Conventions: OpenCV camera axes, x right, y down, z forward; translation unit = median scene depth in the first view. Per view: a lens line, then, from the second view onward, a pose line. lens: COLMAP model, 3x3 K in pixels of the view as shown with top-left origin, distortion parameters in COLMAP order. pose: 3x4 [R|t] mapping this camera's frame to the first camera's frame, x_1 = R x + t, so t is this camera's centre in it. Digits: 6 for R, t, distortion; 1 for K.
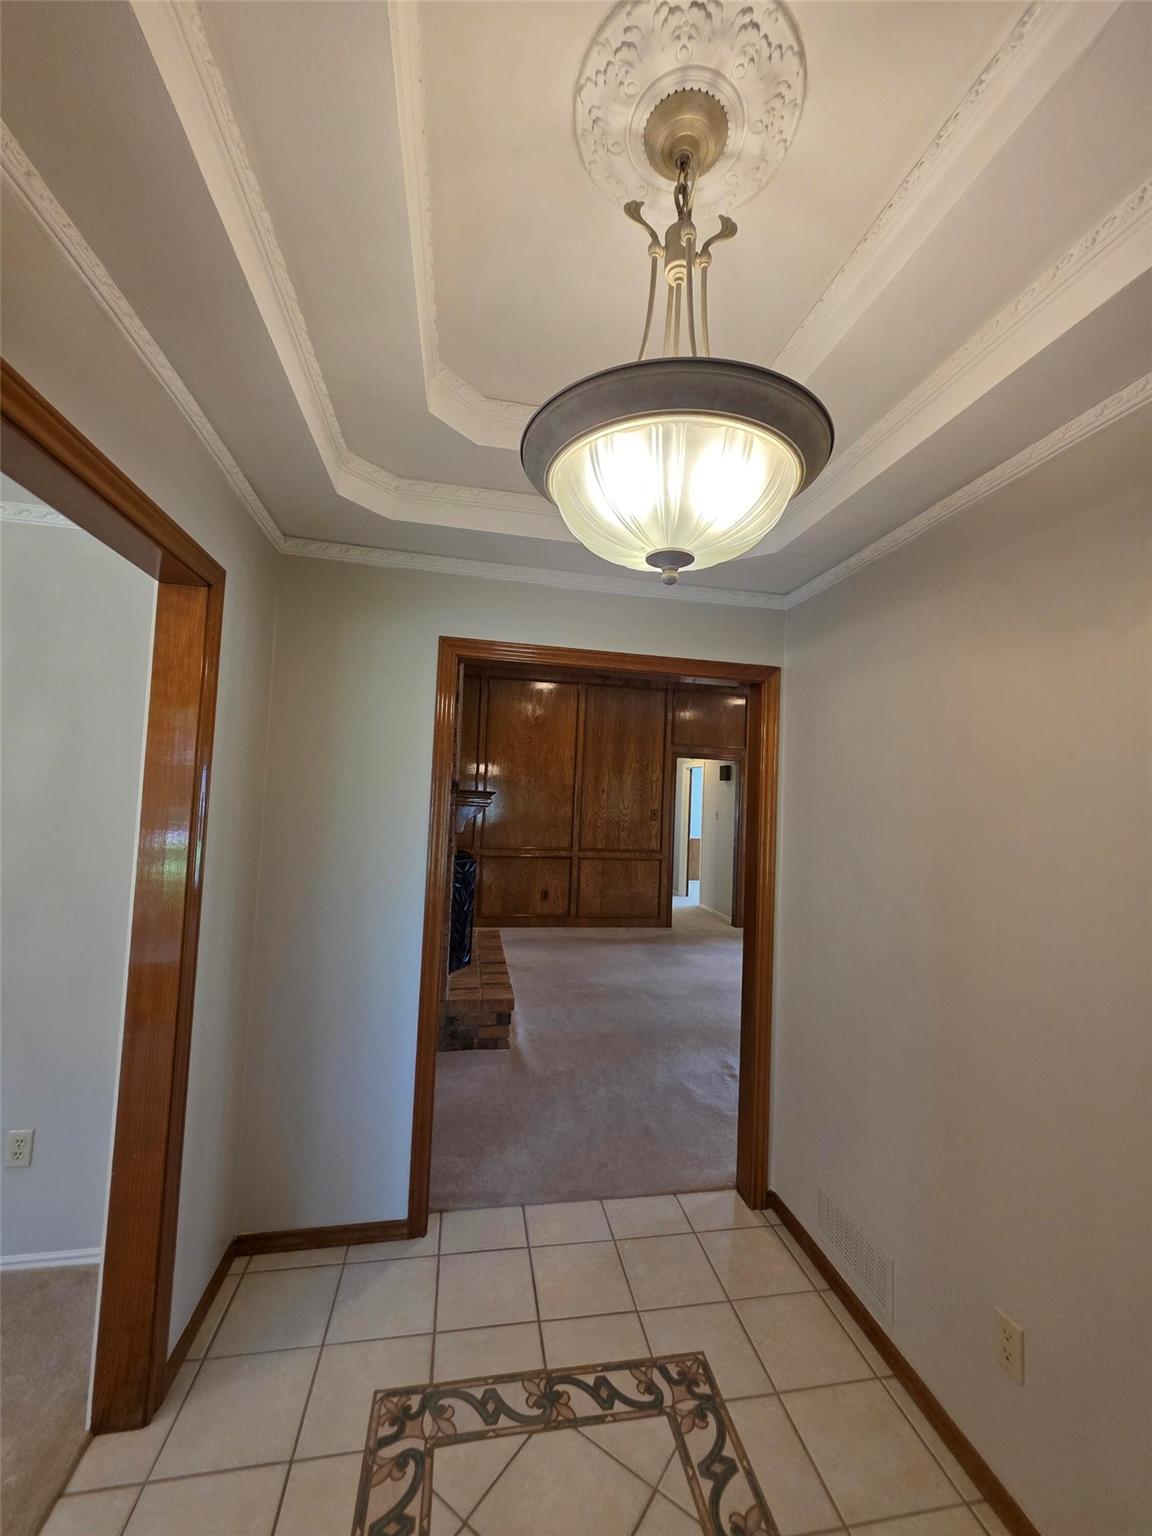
lens RADIAL K [[619.7, 0, 580.4], [0, 619.7, 769.5], [0, 0, 1]] dist [0.004454, 0.000421]
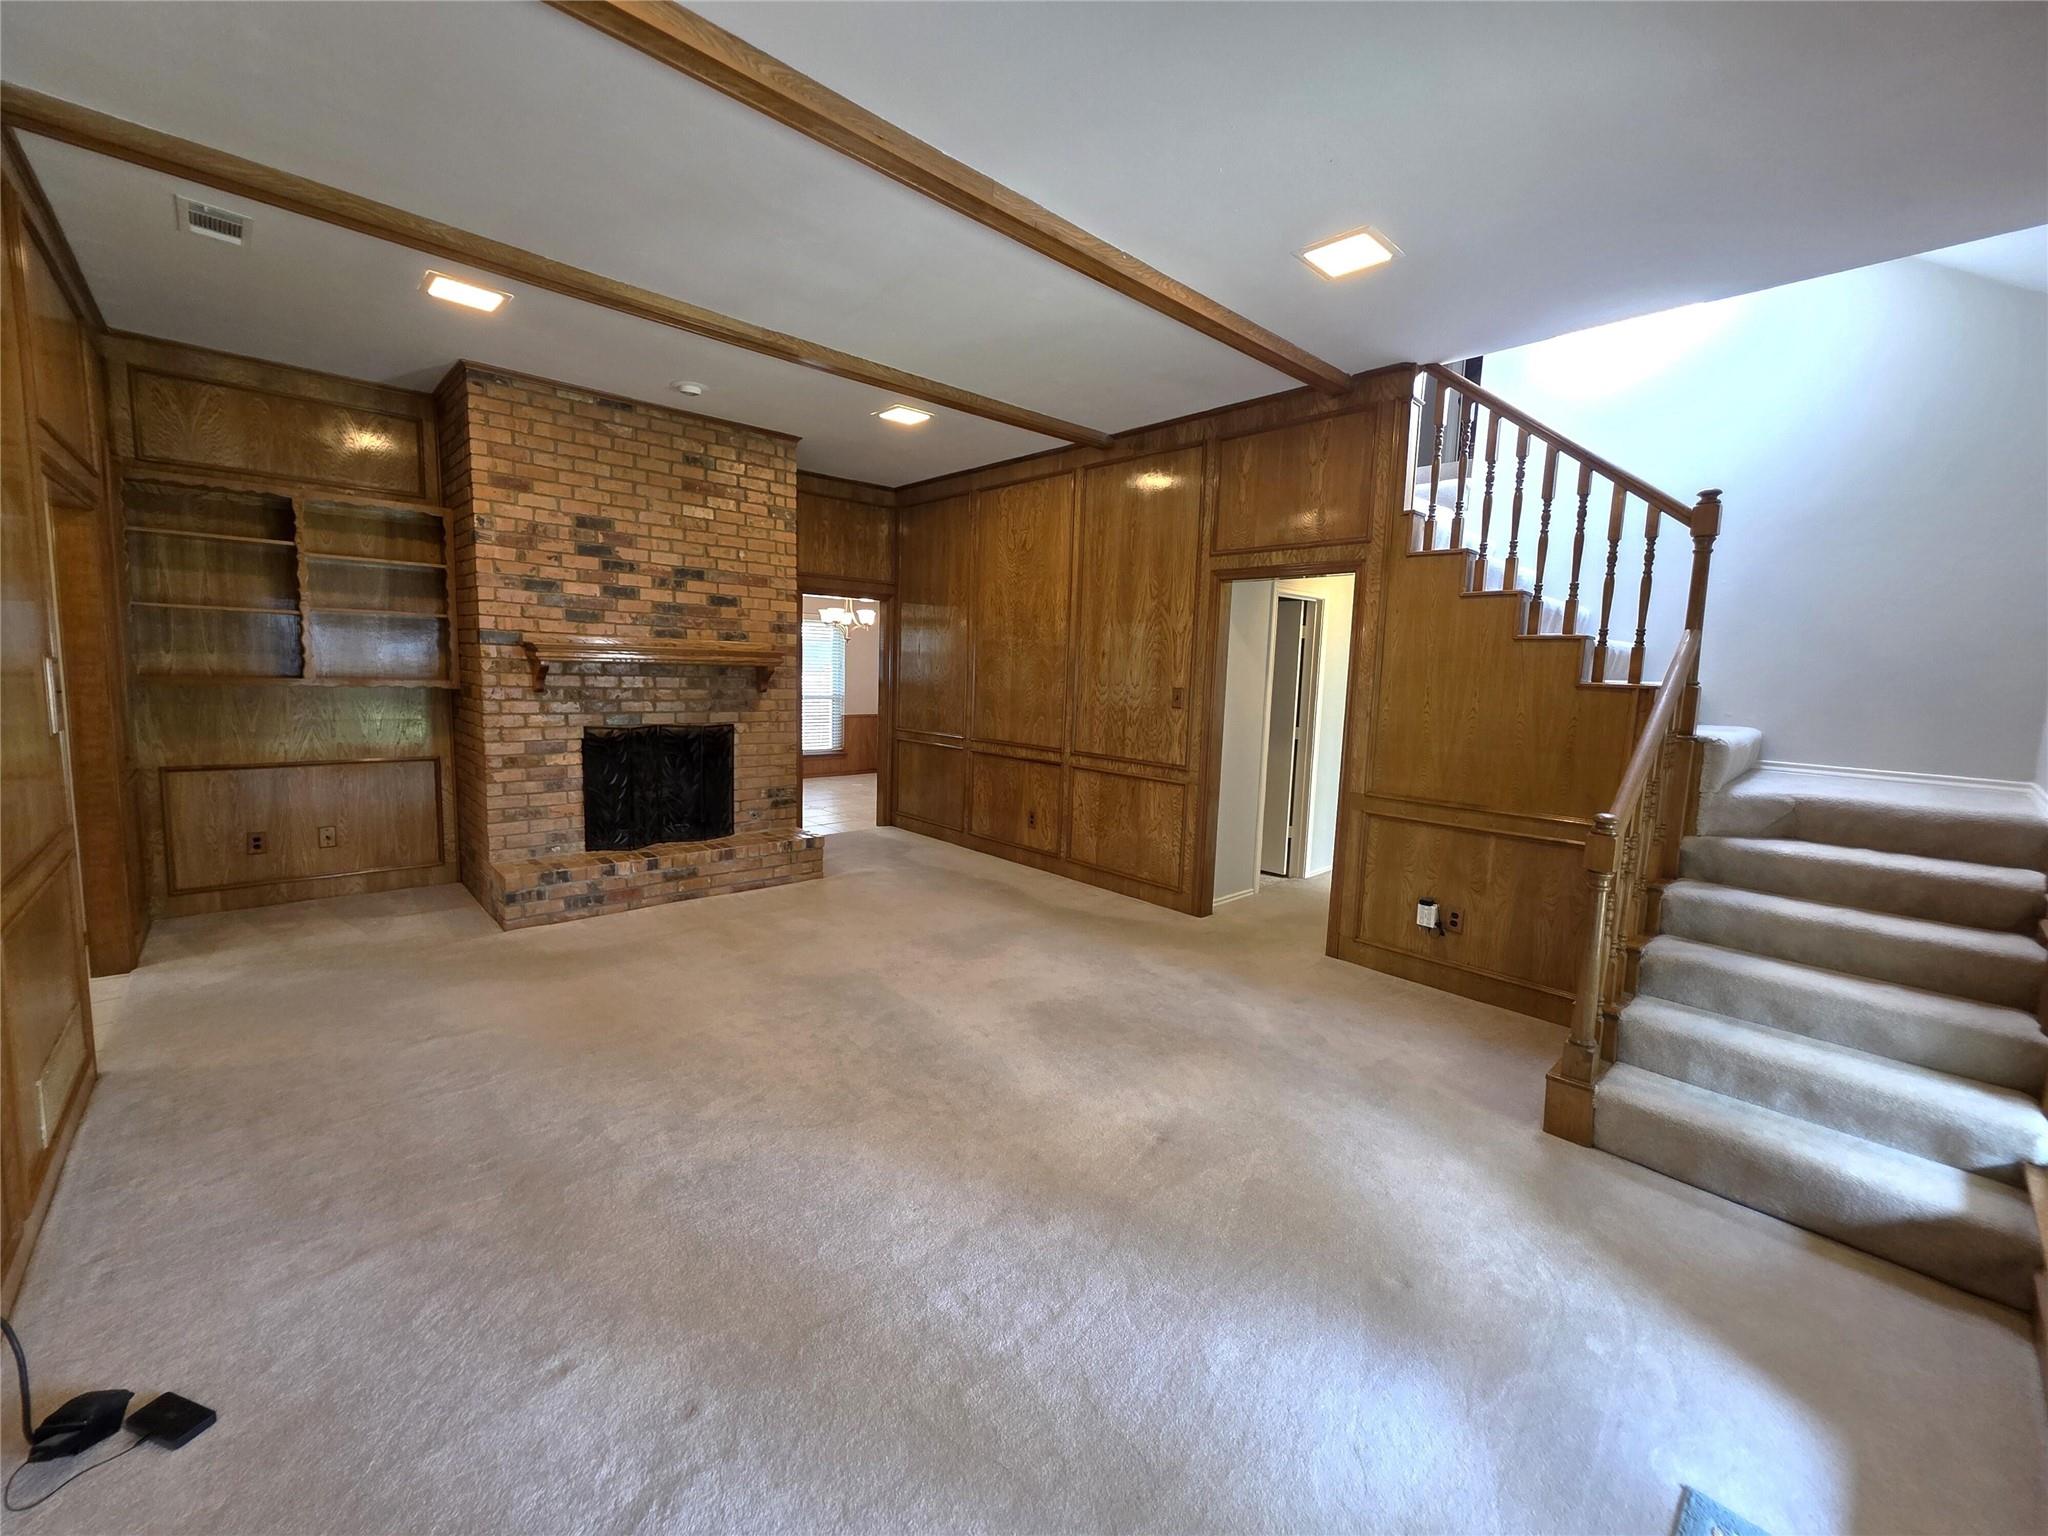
lens RADIAL K [[826.3, 0, 1020.6], [0, 826.3, 761.4], [0, 0, 1]] dist [0.004454, 0.000421]
pose [[0.517359, 0.075460, -0.852435, 0.655027], [0.026310, 0.994231, 0.103981, 0.051423], [0.855364, -0.076223, 0.512389, 0.538246]]
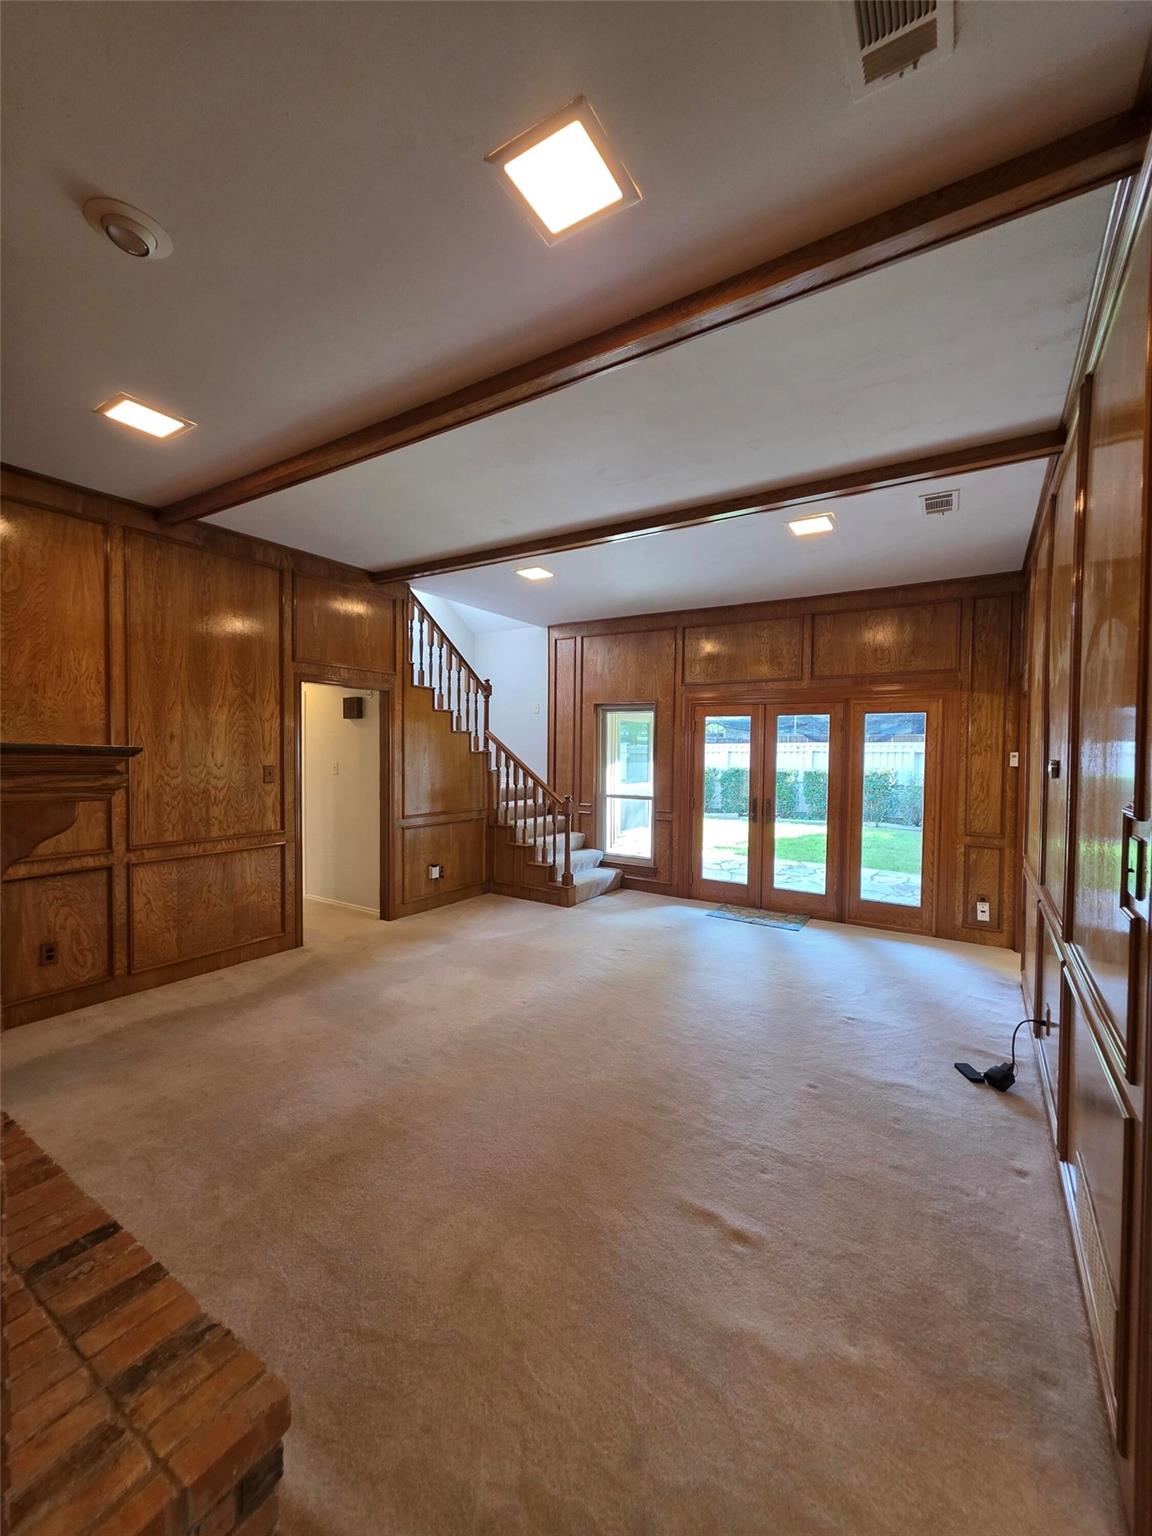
lens RADIAL K [[619.7, 0, 587.3], [0, 619.7, 768.3], [0, 0, 1]] dist [0.004454, 0.000421]
pose [[0.683253, -0.055341, 0.728081, -0.113698], [-0.011999, 0.996138, 0.086976, 0.010406], [-0.730083, -0.068163, 0.679951, 0.360290]]
